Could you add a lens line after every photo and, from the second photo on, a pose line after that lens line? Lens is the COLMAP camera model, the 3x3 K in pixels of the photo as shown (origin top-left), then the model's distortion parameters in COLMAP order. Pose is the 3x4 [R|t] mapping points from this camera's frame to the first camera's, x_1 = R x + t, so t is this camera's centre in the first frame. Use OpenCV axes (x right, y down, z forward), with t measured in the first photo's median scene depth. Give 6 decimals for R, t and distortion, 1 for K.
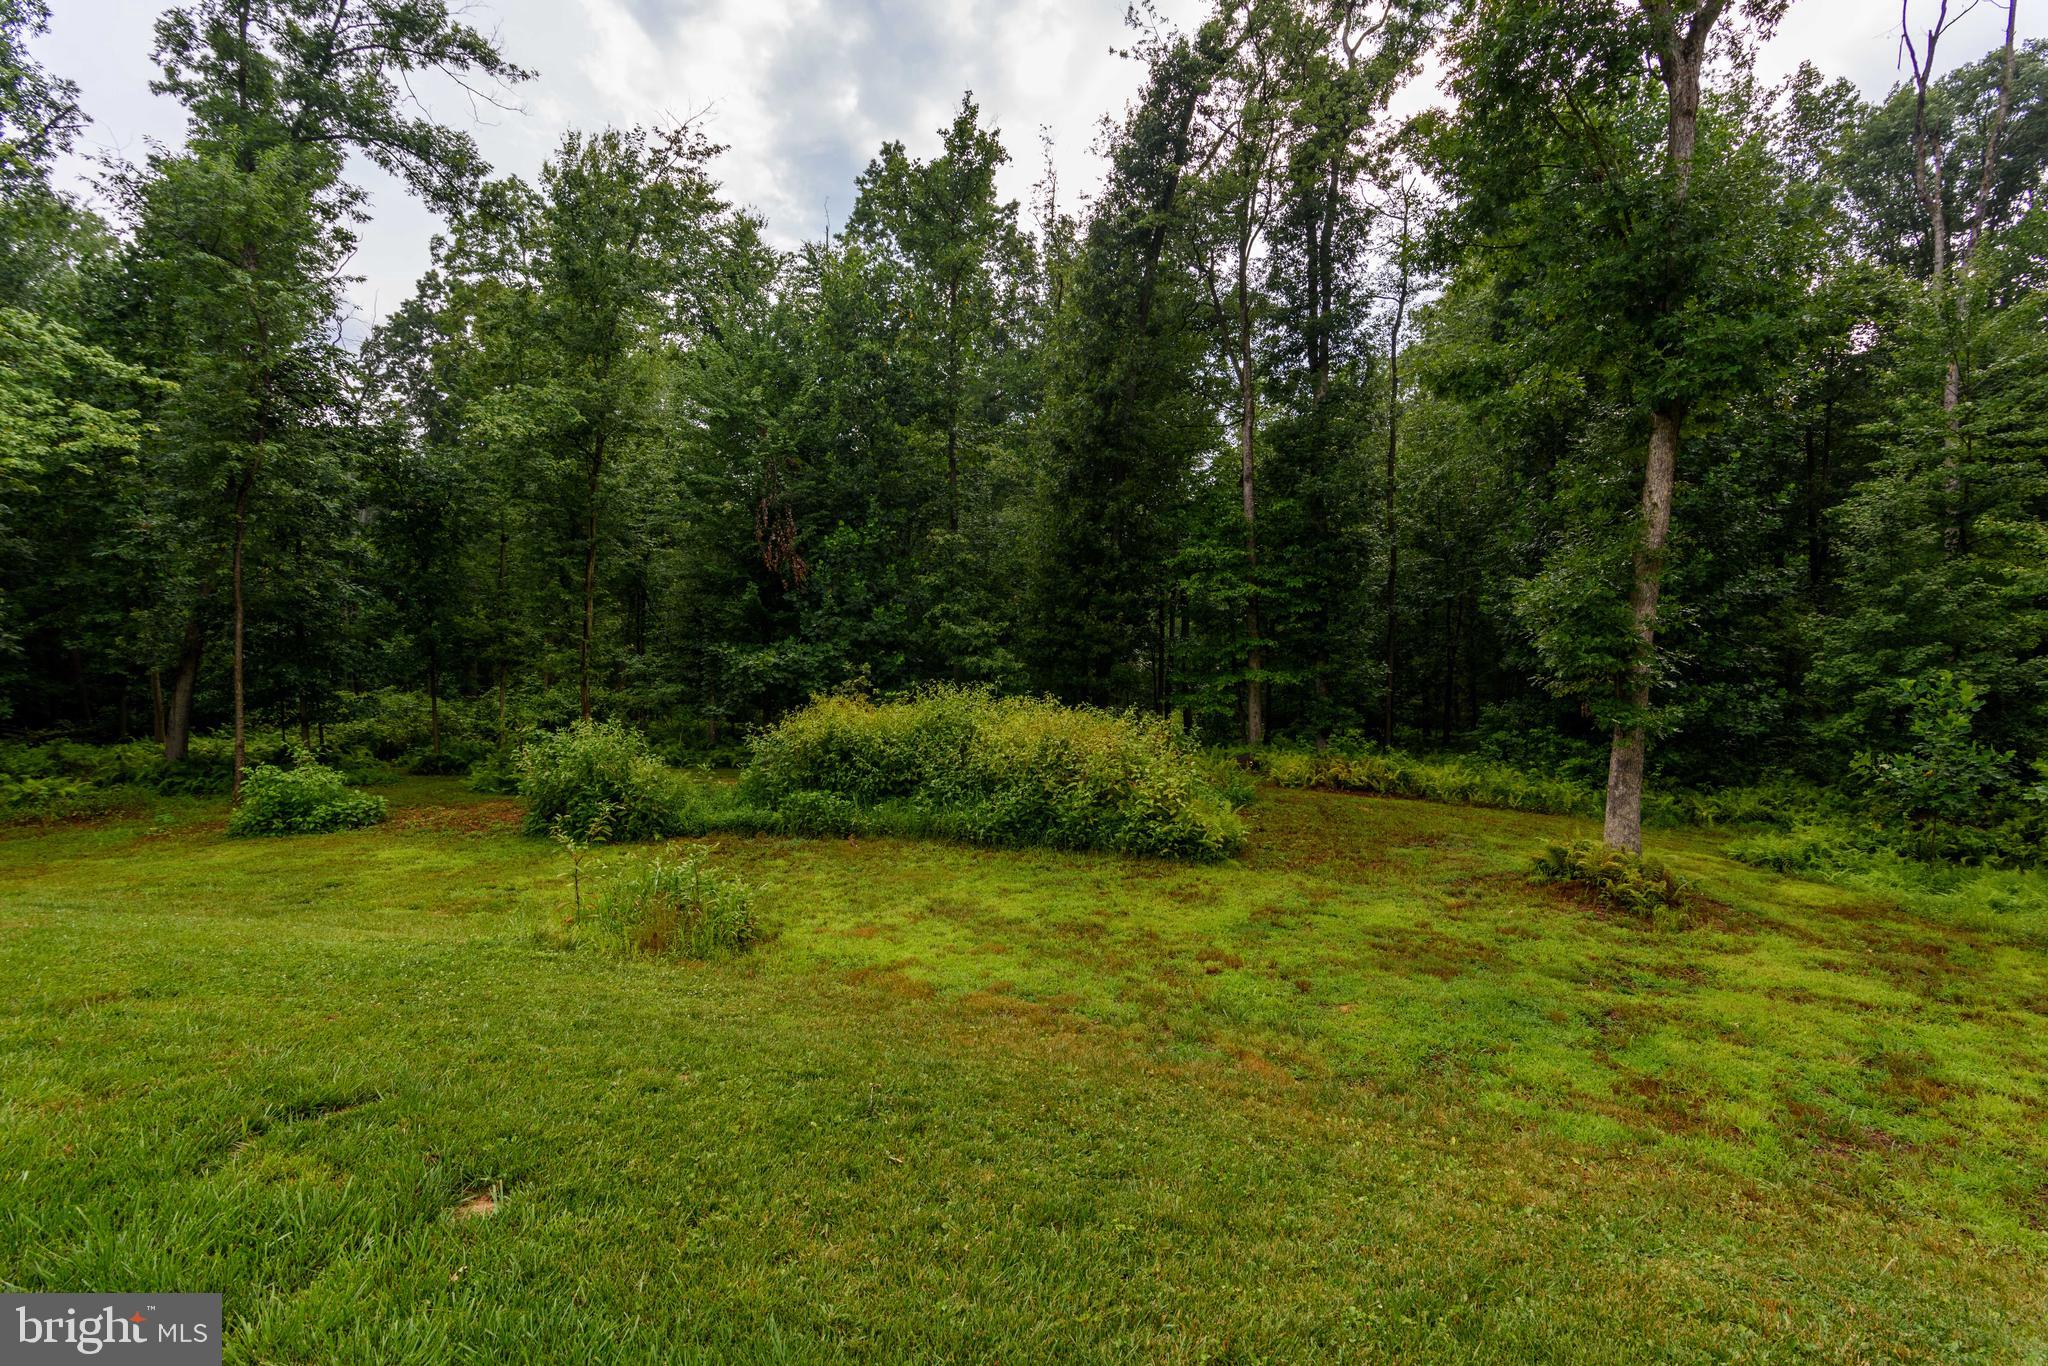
lens RADIAL K [[1021.4, 0, 1014.1], [0, 1021.4, 675.6], [0, 0, 1]] dist [-0.000761, -0.000349]
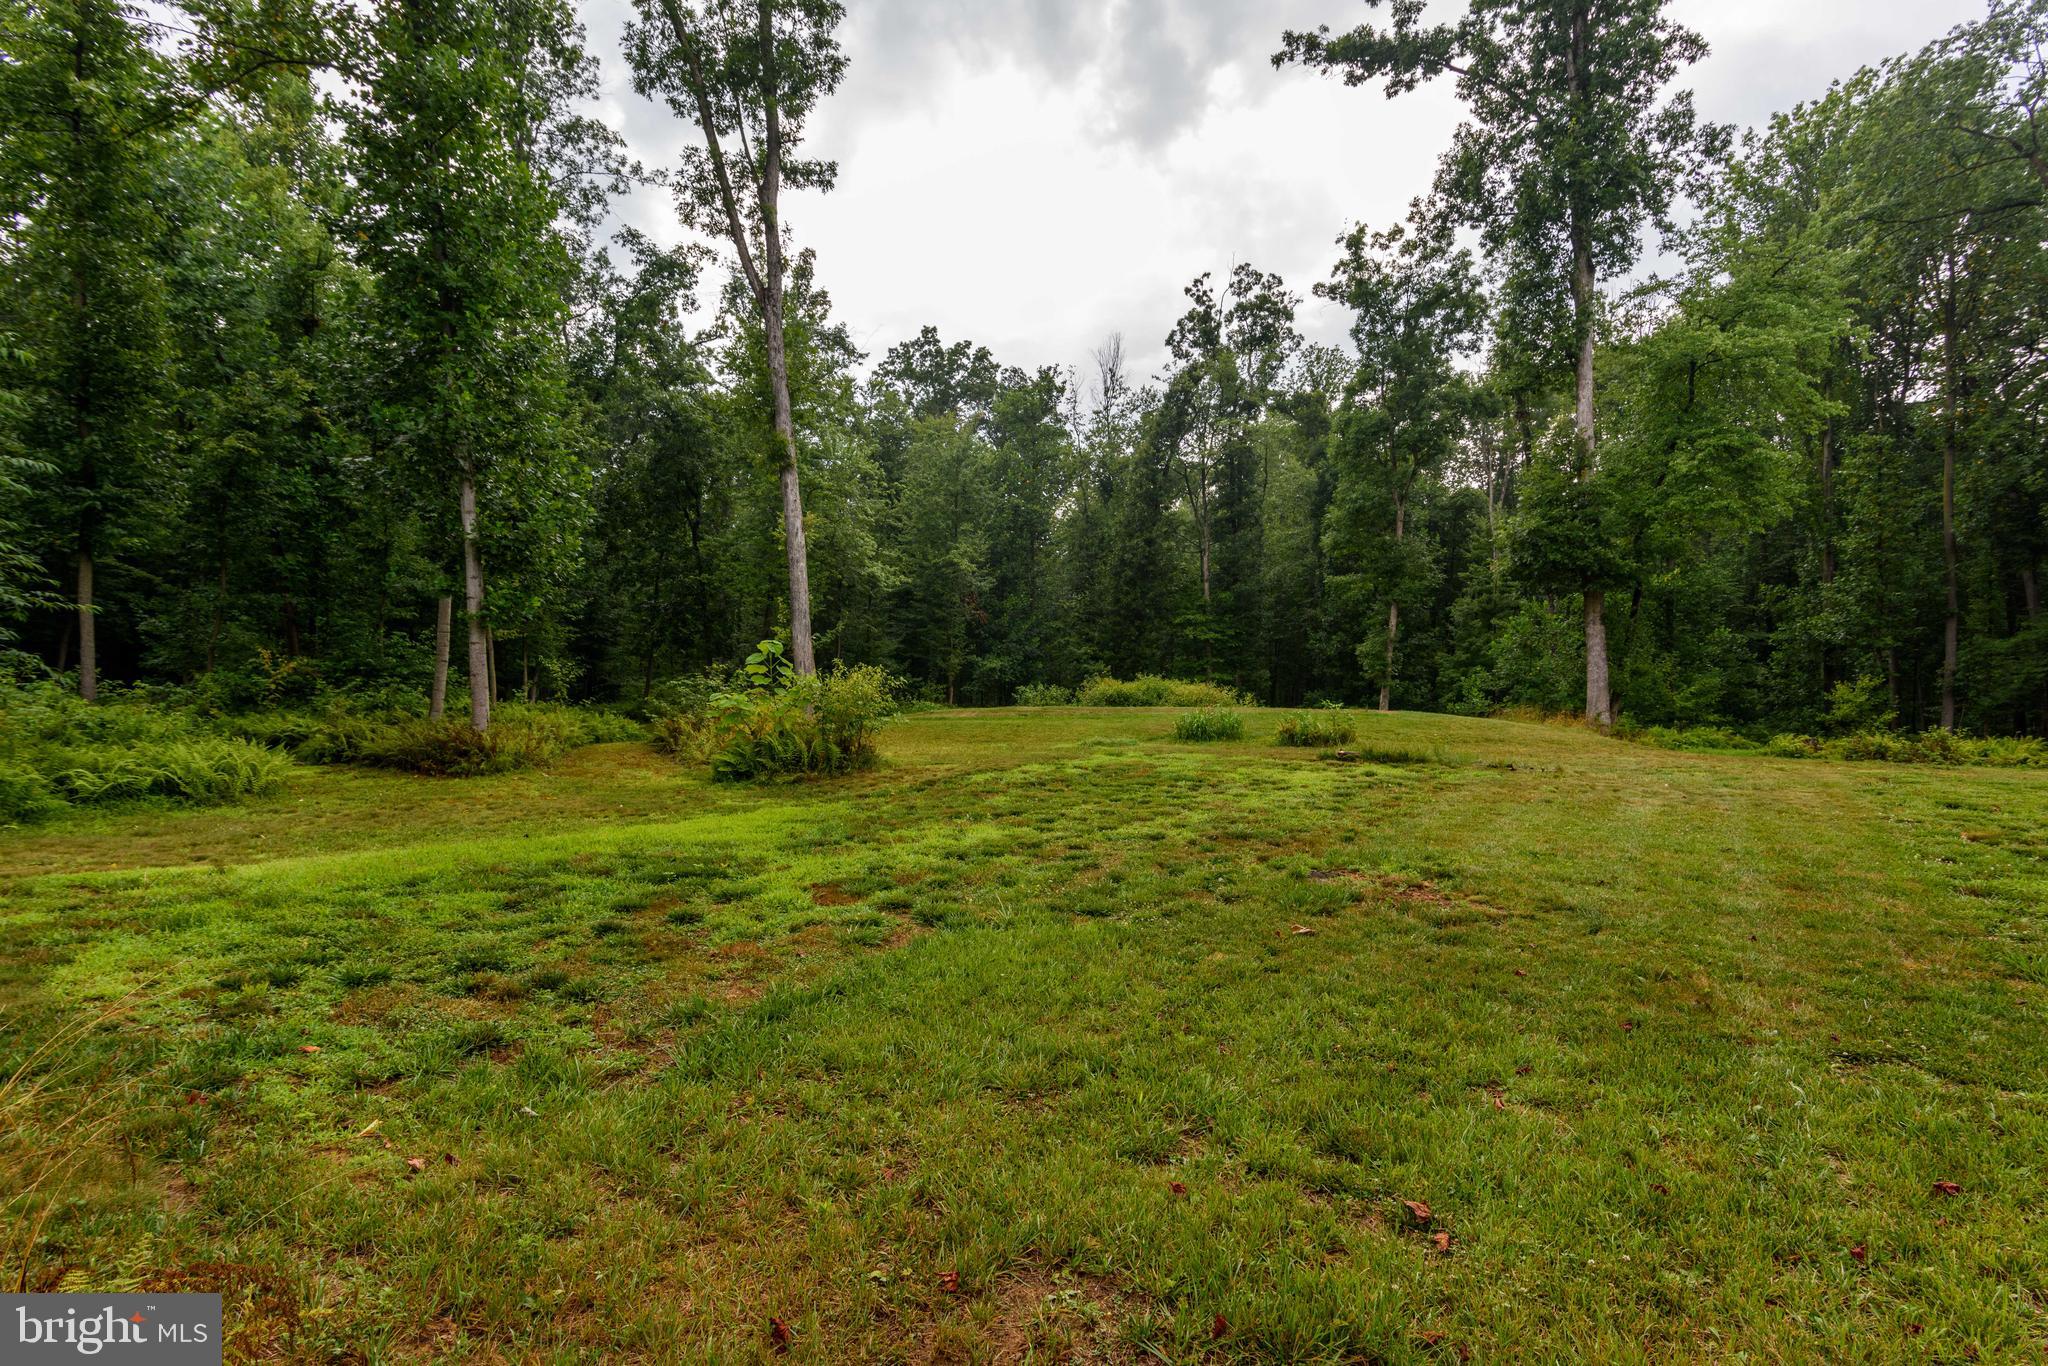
lens RADIAL K [[1021.4, 0, 1014.1], [0, 1021.4, 675.6], [0, 0, 1]] dist [-0.000761, -0.000349]
pose [[0.970886, 0.015276, 0.239053, -0.856256], [-0.012569, 0.999839, -0.012843, 0.041761], [-0.239210, 0.009465, 0.970922, -1.222123]]
